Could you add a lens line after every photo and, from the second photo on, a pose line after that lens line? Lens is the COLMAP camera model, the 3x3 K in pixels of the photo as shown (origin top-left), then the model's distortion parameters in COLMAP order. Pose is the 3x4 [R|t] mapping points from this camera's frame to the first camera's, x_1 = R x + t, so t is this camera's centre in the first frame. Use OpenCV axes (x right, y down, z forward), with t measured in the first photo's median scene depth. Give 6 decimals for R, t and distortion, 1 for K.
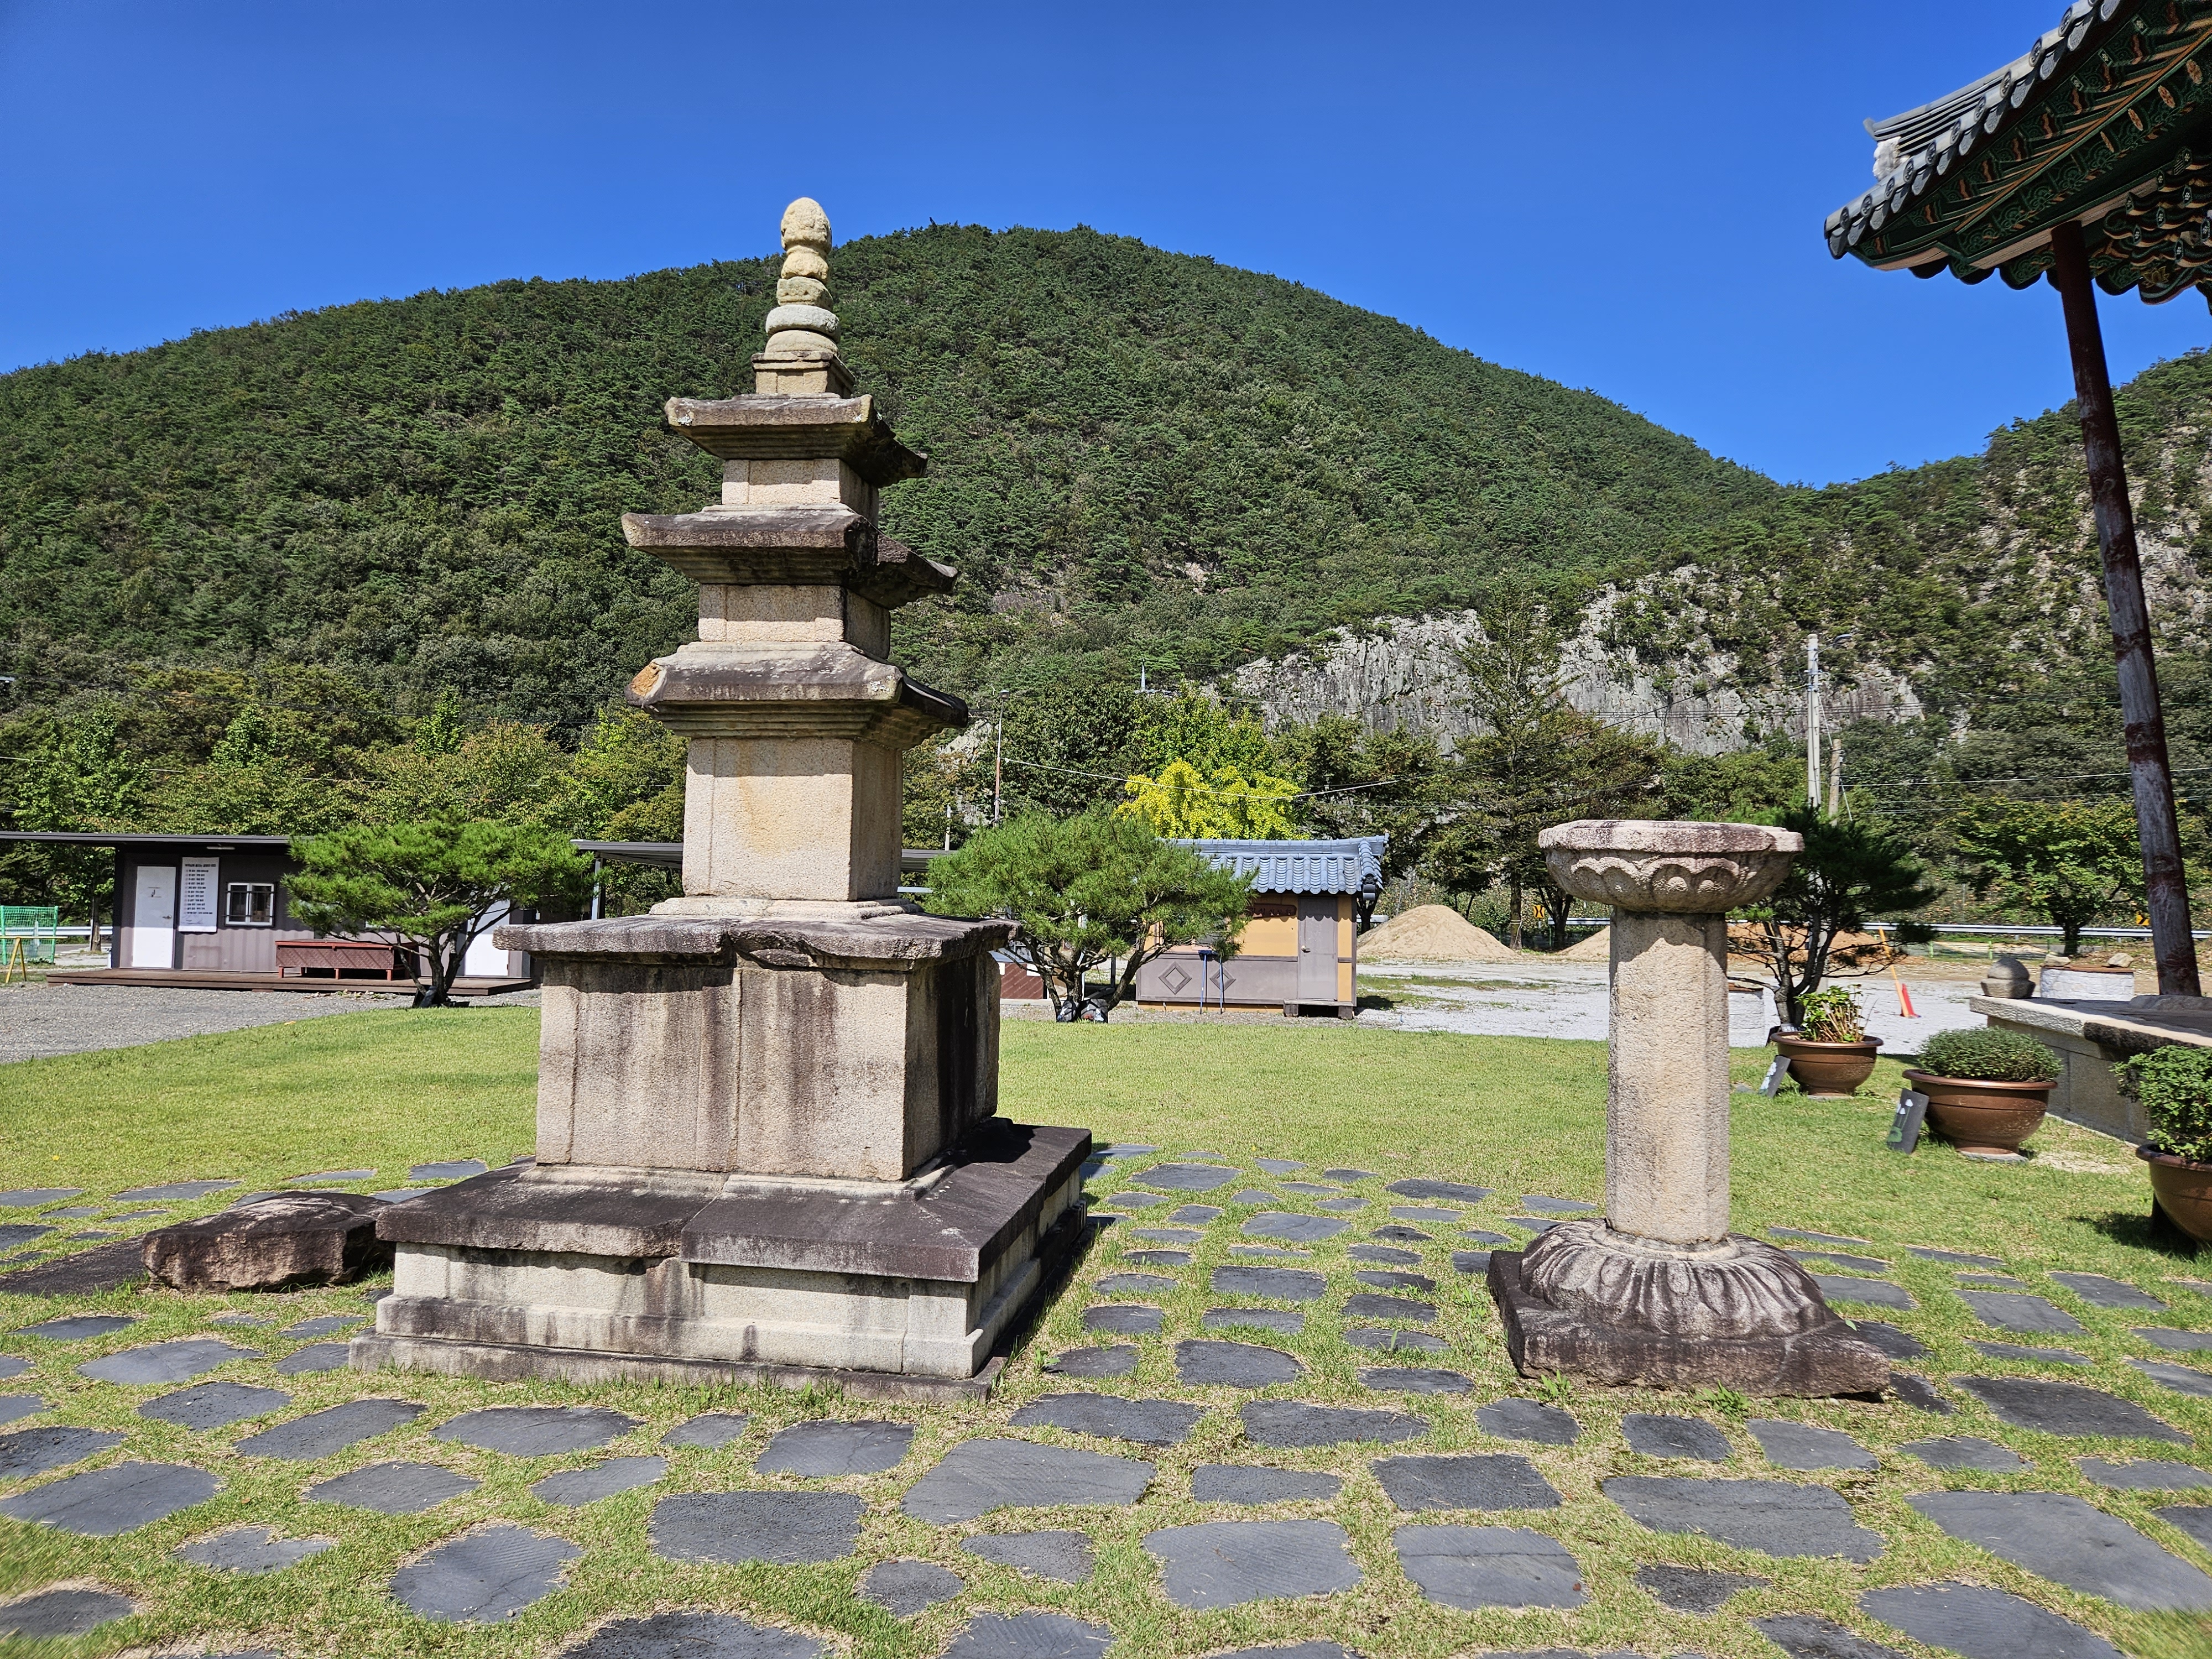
lens RADIAL K [[1479.9, 0, 1089.0], [0, 1479.9, 833.9], [0, 0, 1]] dist [0.037264, -0.006798]
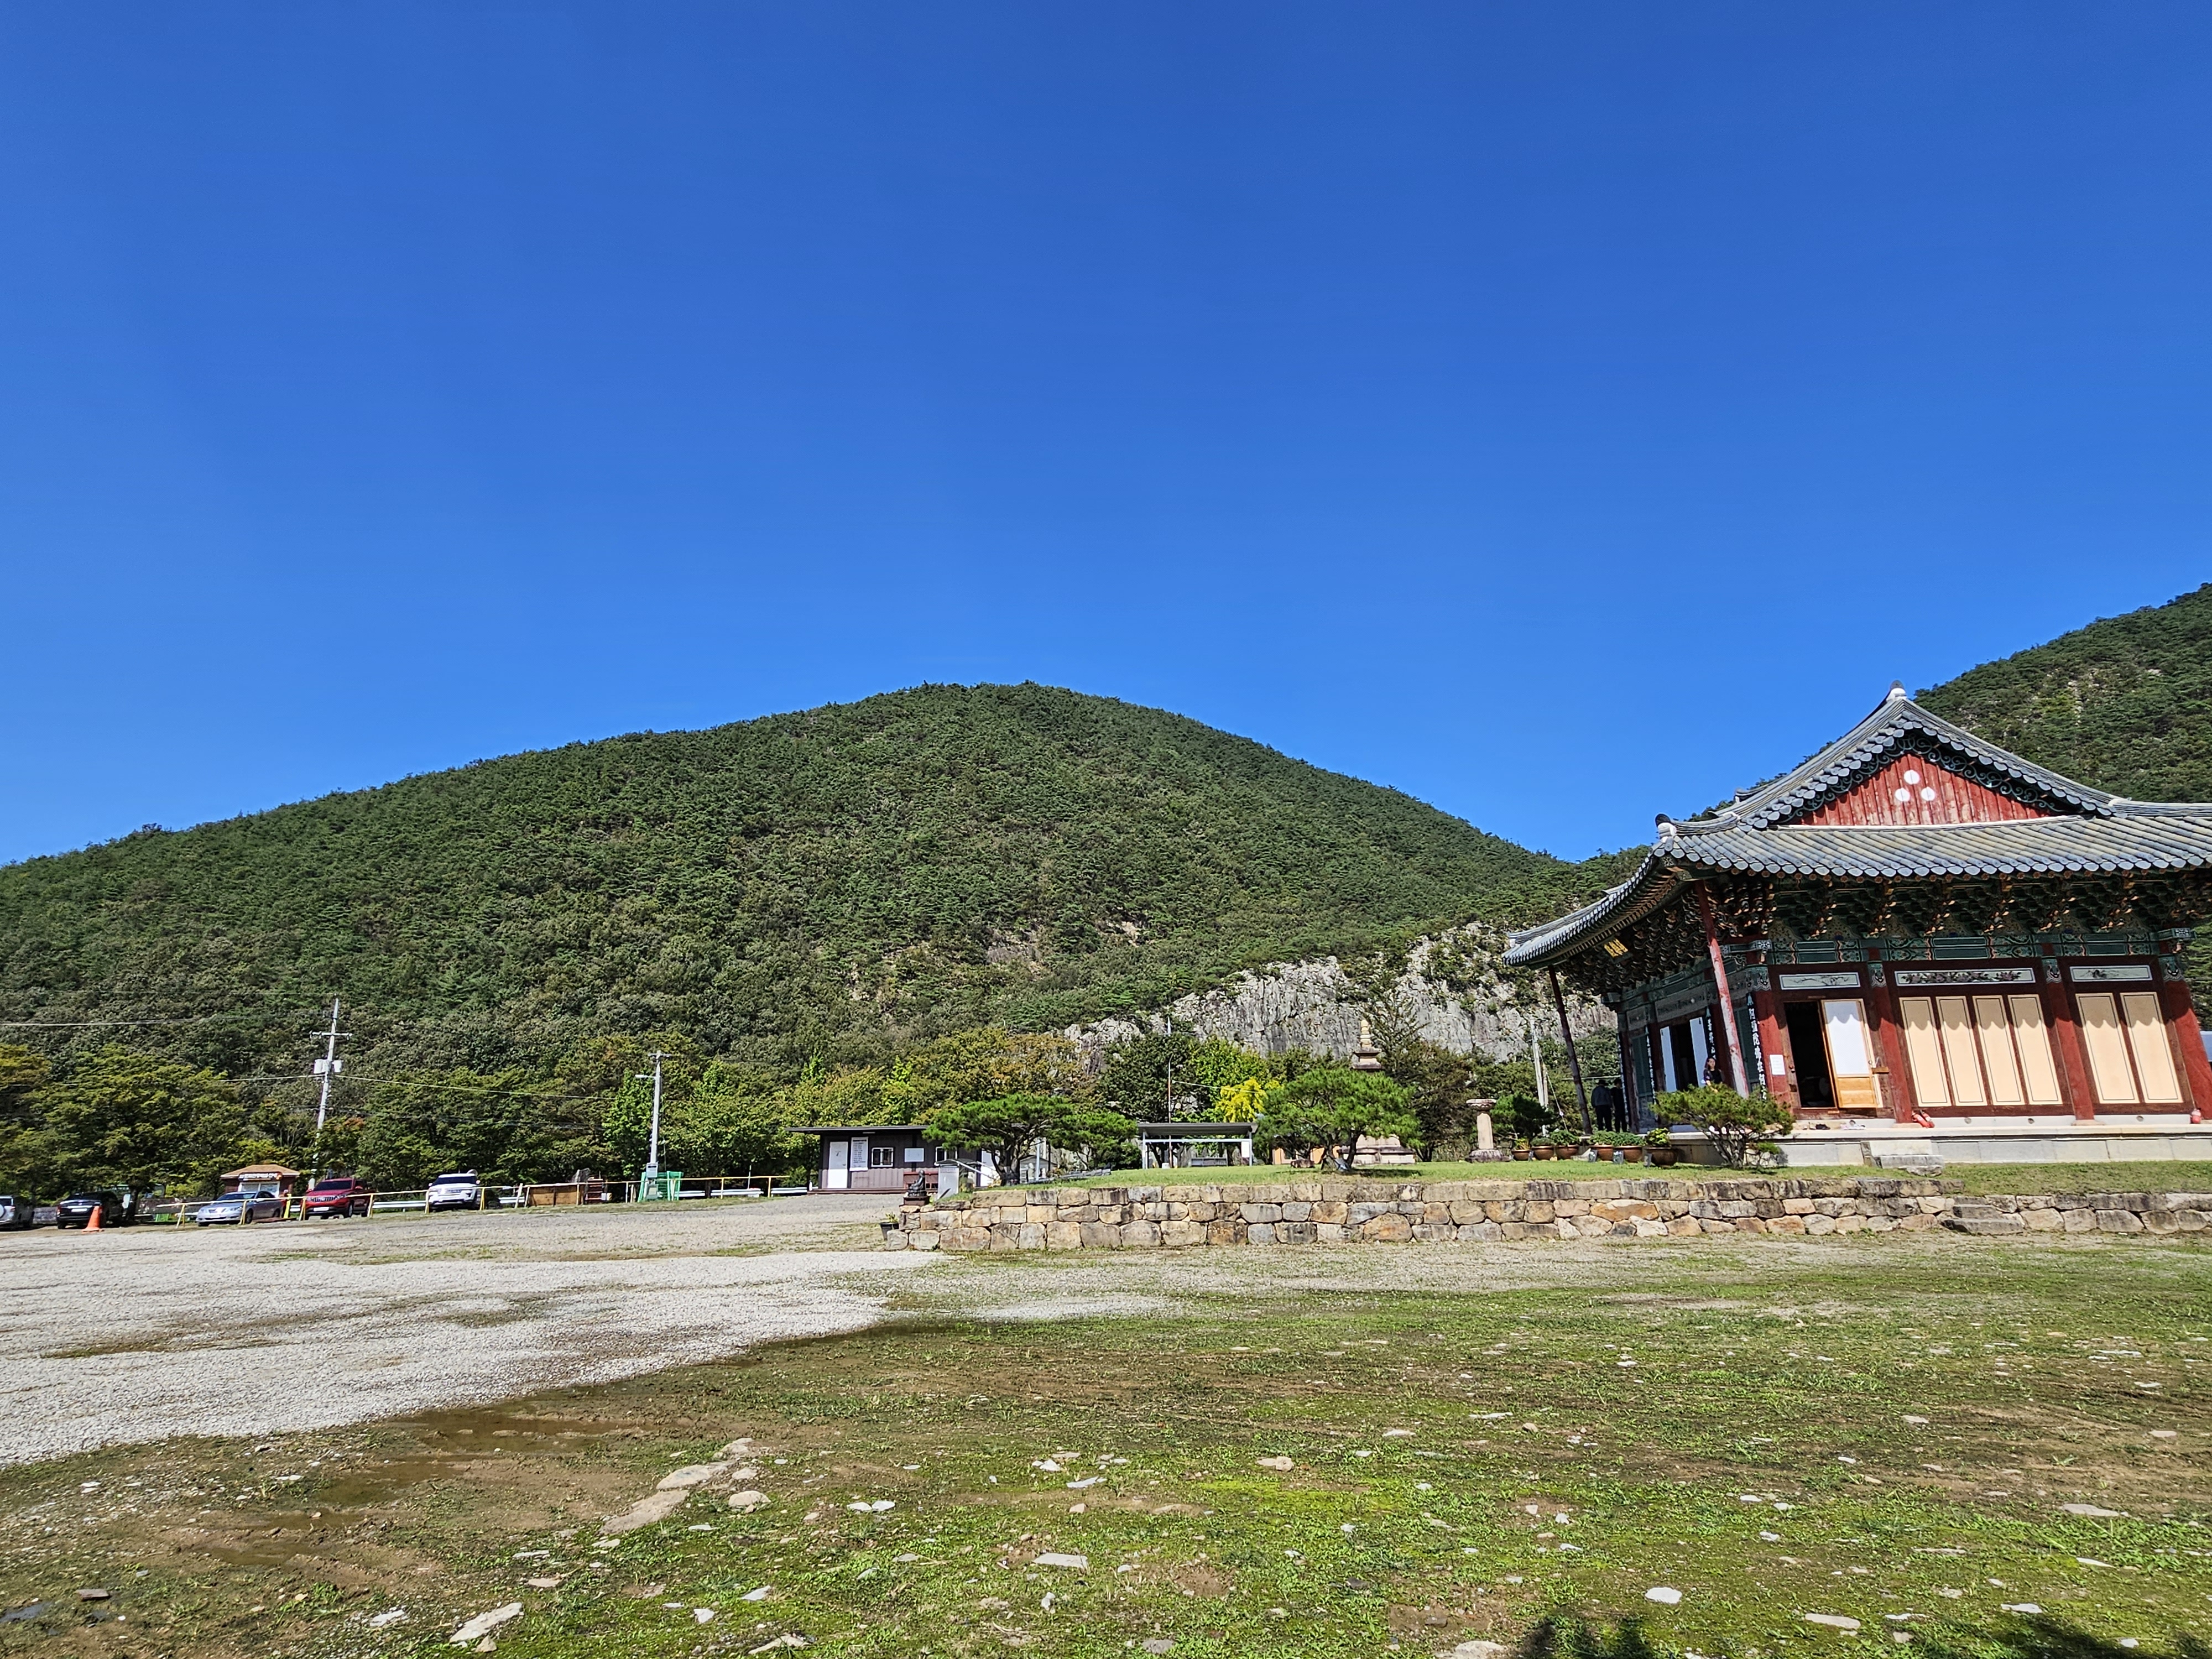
lens RADIAL K [[1186.8, 0, 1107.1], [0, 1186.8, 833.8], [0, 0, 1]] dist [-0.006571, -0.003184]
pose [[0.996850, -0.014303, 0.078009, -0.042732], [0.032657, 0.970370, -0.239407, 0.001439], [-0.072273, 0.241201, 0.967780, -0.110130]]
